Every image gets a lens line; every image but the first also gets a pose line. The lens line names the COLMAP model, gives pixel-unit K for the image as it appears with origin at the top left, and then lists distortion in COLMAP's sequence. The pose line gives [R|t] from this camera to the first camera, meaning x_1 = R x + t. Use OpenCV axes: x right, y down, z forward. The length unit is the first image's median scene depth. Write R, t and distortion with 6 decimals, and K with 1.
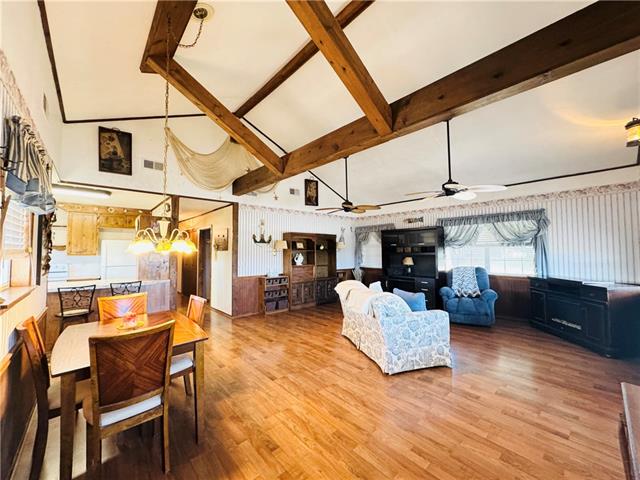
lens RADIAL K [[253.4, 0, 321.3], [0, 253.4, 240.2], [0, 0, 1]] dist [-0.000036, 0.000129]
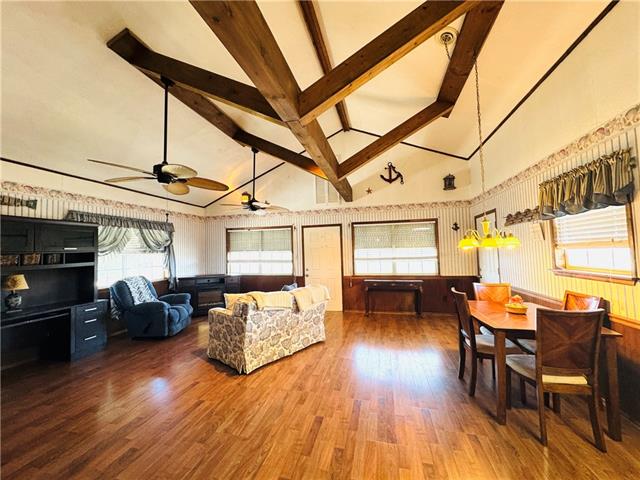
lens RADIAL K [[253.4, 0, 321.3], [0, 253.4, 240.2], [0, 0, 1]] dist [-0.000036, 0.000129]
pose [[-0.557342, 0.060105, 0.828104, -0.582691], [-0.002293, 0.997261, -0.073926, 0.051434], [-0.830280, -0.043101, -0.555678, 1.144017]]
